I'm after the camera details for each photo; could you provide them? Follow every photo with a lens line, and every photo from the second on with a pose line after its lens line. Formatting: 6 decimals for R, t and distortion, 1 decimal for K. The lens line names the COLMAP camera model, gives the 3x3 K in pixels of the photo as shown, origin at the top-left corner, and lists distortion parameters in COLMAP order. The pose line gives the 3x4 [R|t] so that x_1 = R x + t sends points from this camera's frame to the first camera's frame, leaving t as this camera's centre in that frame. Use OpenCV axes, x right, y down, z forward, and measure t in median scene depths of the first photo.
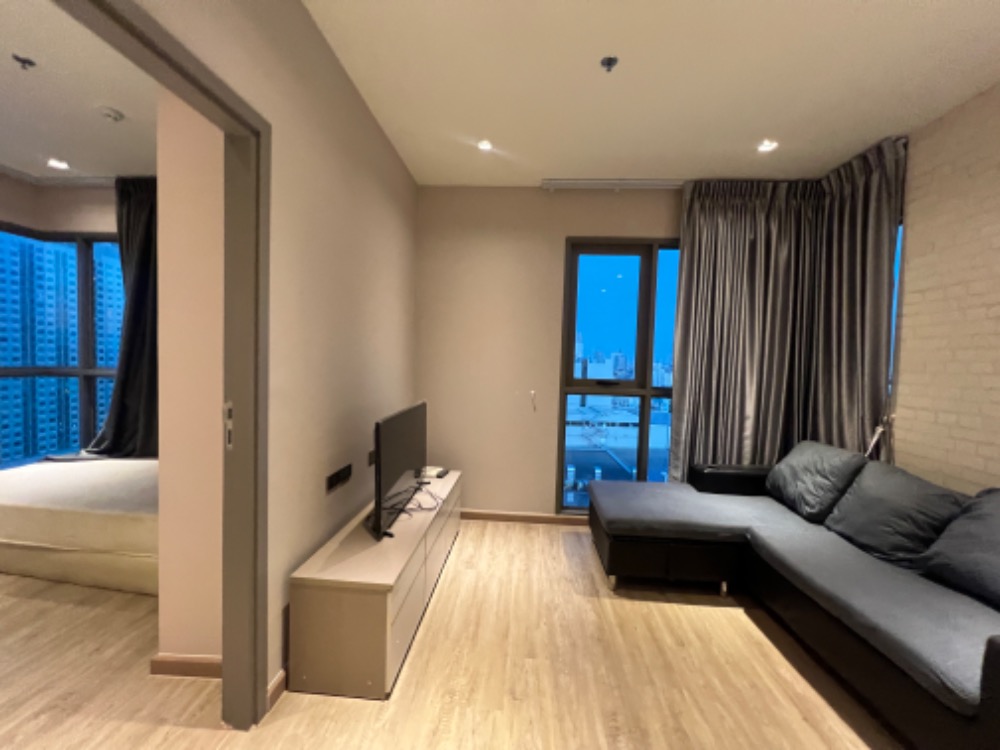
lens RADIAL K [[399.4, 0, 502.0], [0, 399.4, 374.7], [0, 0, 1]] dist [-0.002065, 0.000318]
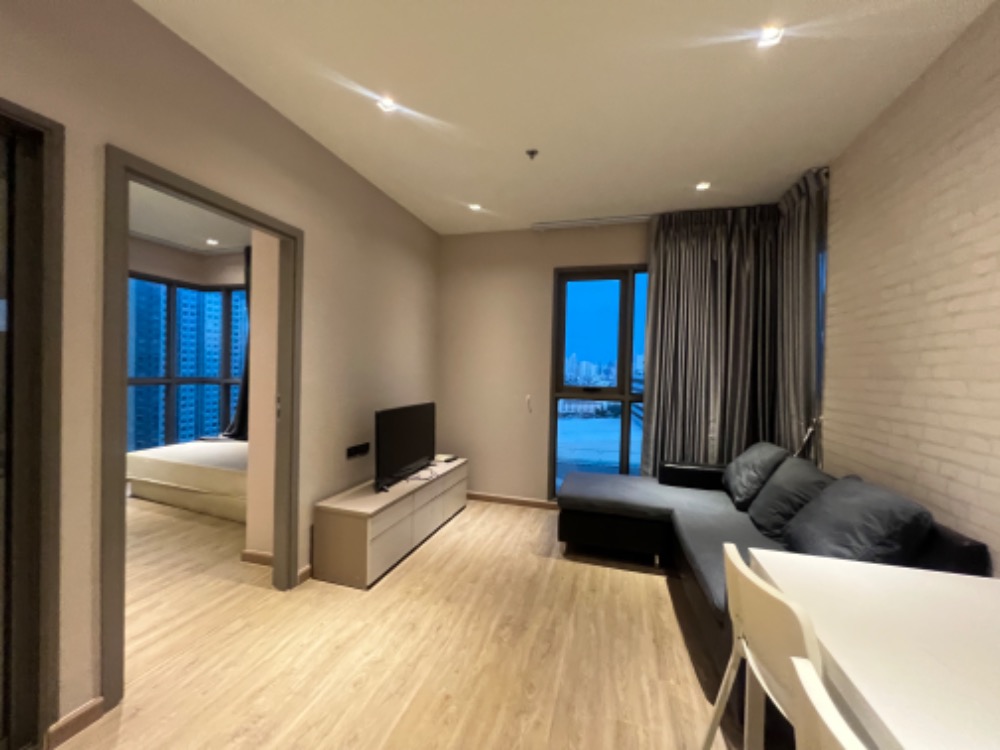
lens RADIAL K [[399.4, 0, 501.8], [0, 399.4, 375.2], [0, 0, 1]] dist [-0.002065, 0.000318]
pose [[0.975088, -0.004002, -0.221781, 0.360095], [-0.003597, 0.999420, -0.033849, 0.026063], [0.221788, 0.033803, 0.974509, -0.262638]]
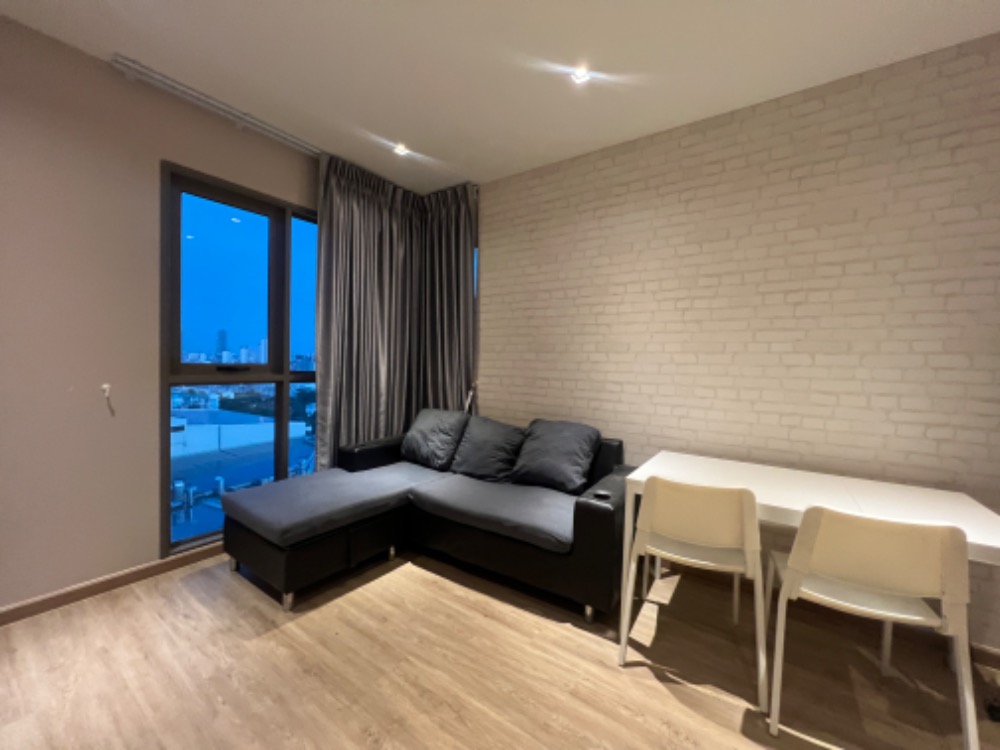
lens RADIAL K [[399.4, 0, 500.5], [0, 399.4, 375.0], [0, 0, 1]] dist [-0.002065, 0.000318]
pose [[0.527486, -0.045276, 0.848356, -0.175358], [0.025182, 0.998973, 0.037657, 0.023451], [-0.849190, 0.001500, 0.528085, 0.175535]]
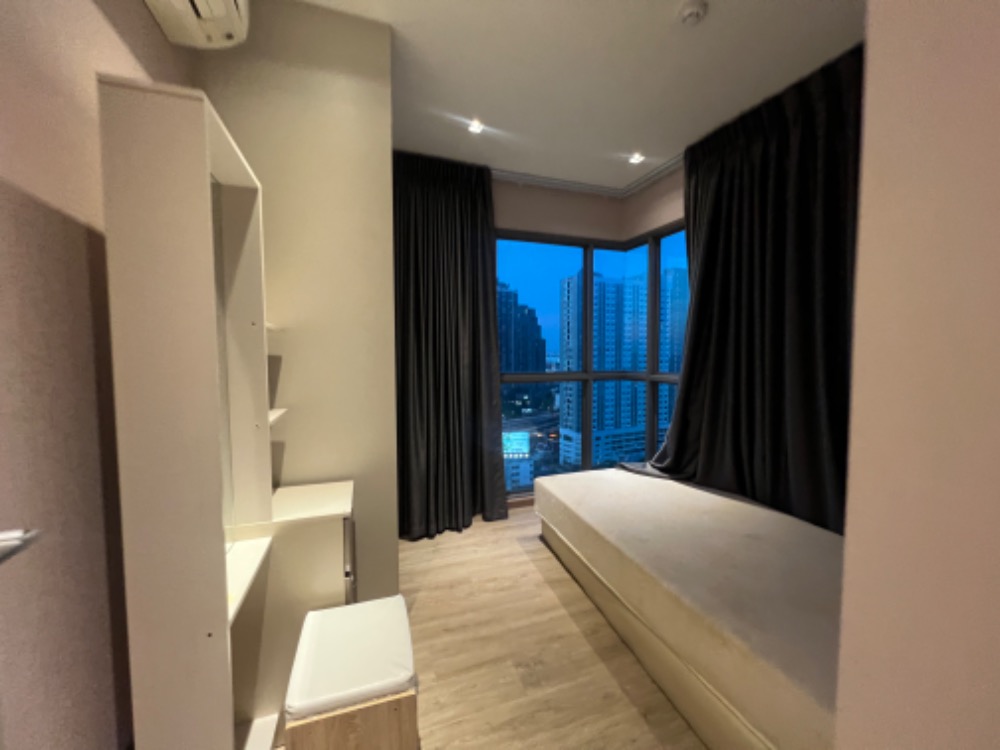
lens RADIAL K [[399.4, 0, 485.0], [0, 399.4, 368.7], [0, 0, 1]] dist [-0.002065, 0.000318]
pose [[0.368938, 0.006273, -0.929433, -0.439281], [-0.024758, 0.999689, -0.003080, -0.024174], [0.929124, 0.024147, 0.368978, 0.398912]]
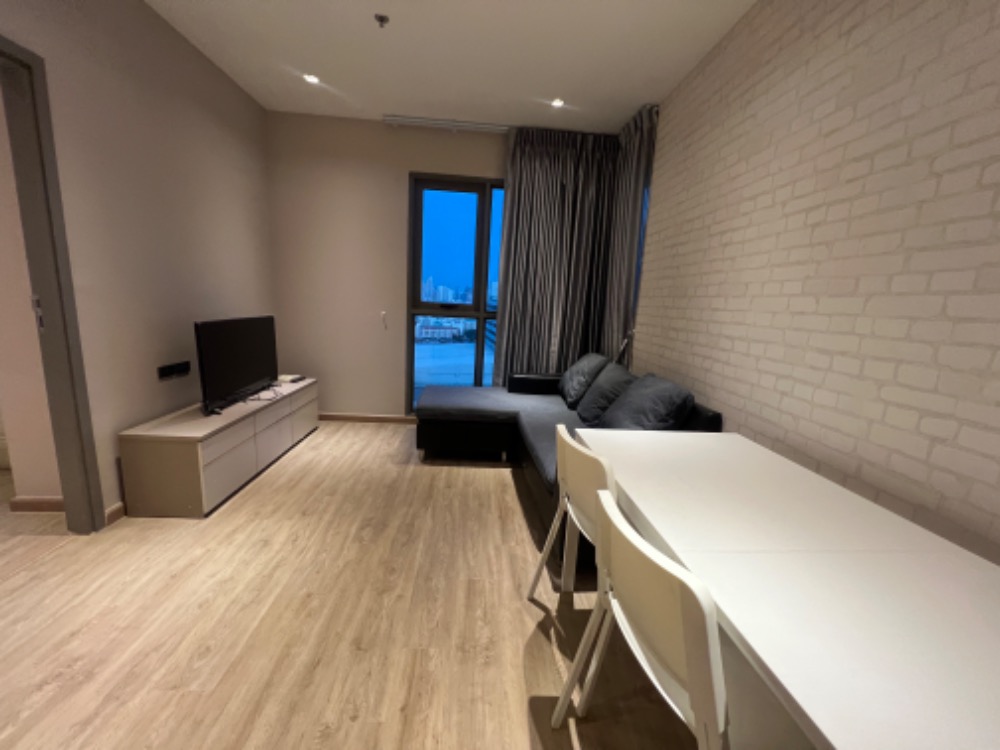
lens RADIAL K [[399.4, 0, 500.8], [0, 399.4, 374.2], [0, 0, 1]] dist [-0.002065, 0.000318]
pose [[0.991794, 0.002298, 0.127827, 0.359809], [-0.021112, 0.989055, 0.146026, 0.059013], [-0.126092, -0.147527, 0.980988, -0.273762]]
